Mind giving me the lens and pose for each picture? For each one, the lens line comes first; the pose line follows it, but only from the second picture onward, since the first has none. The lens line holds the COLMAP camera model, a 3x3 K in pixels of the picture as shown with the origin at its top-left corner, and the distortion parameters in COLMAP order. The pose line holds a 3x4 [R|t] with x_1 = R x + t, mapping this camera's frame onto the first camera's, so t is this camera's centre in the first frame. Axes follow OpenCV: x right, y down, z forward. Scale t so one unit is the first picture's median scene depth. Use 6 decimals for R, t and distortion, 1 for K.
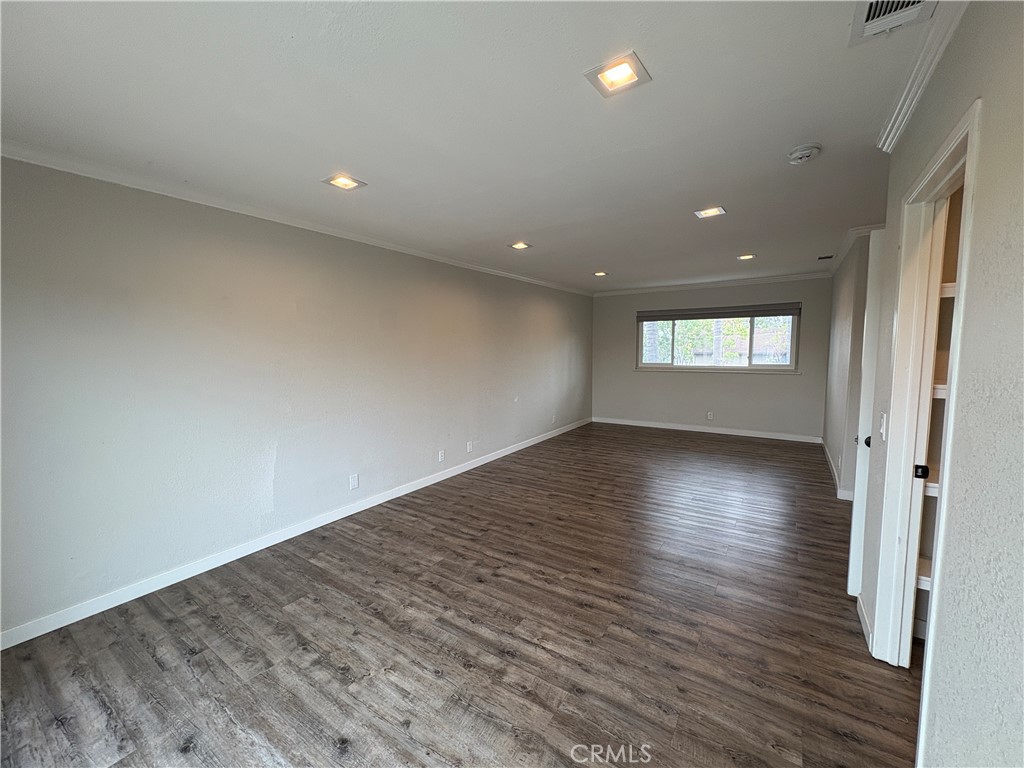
lens RADIAL K [[408.1, 0, 513.5], [0, 408.1, 385.3], [0, 0, 1]] dist [-0.002027, 0.000445]
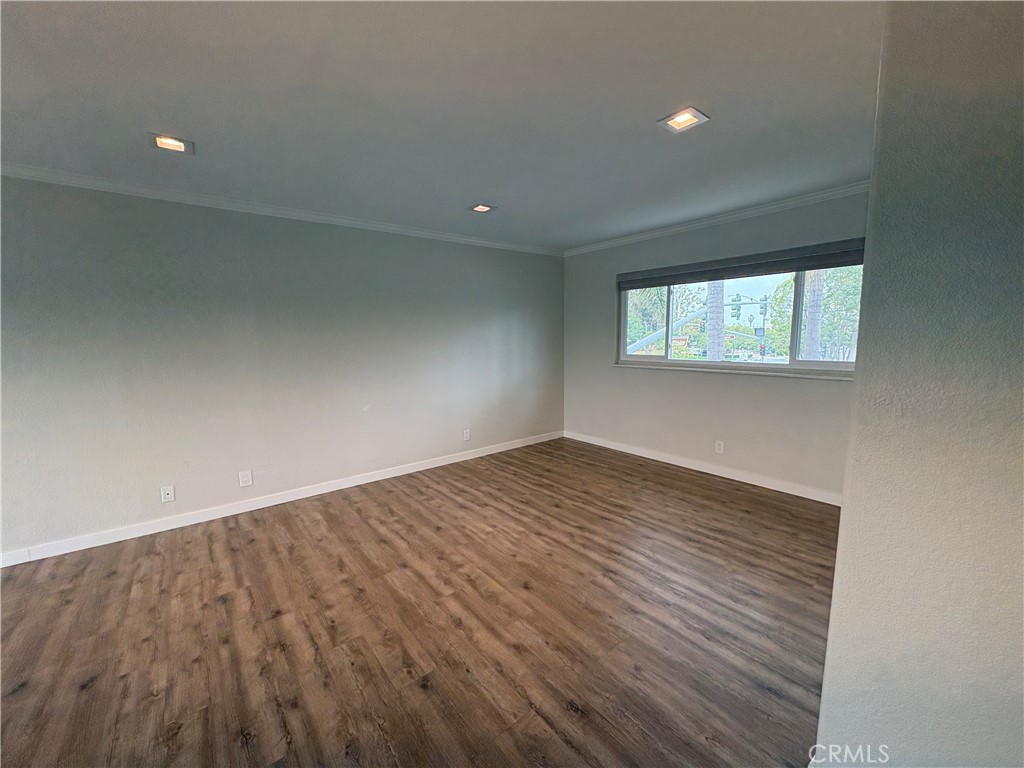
lens RADIAL K [[408.1, 0, 513.5], [0, 408.1, 385.3], [0, 0, 1]] dist [-0.002027, 0.000445]
pose [[0.954327, 0.033170, -0.296918, 0.621440], [-0.023085, 0.999033, 0.037409, -0.047416], [0.297871, -0.028847, 0.954170, 0.599857]]
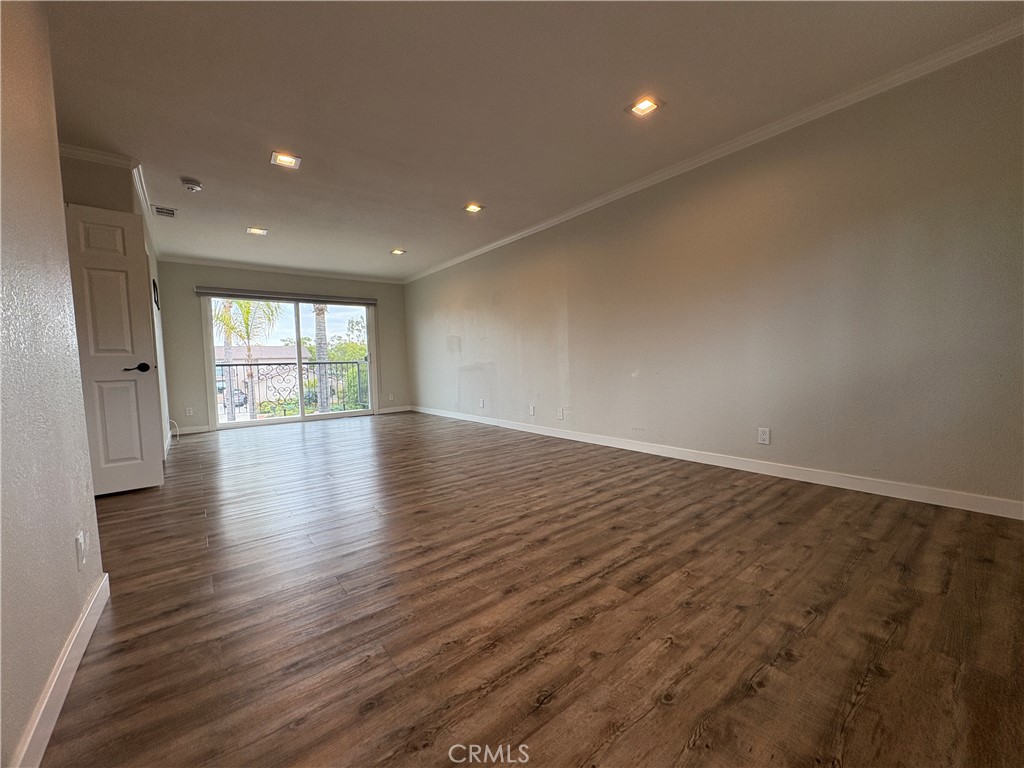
lens RADIAL K [[408.1, 0, 513.5], [0, 408.1, 385.3], [0, 0, 1]] dist [-0.002027, 0.000445]
pose [[-0.302498, 0.075651, -0.950143, 0.994775], [-0.053649, 0.993914, 0.096216, -0.000408], [0.951639, 0.080079, -0.296598, 1.424194]]
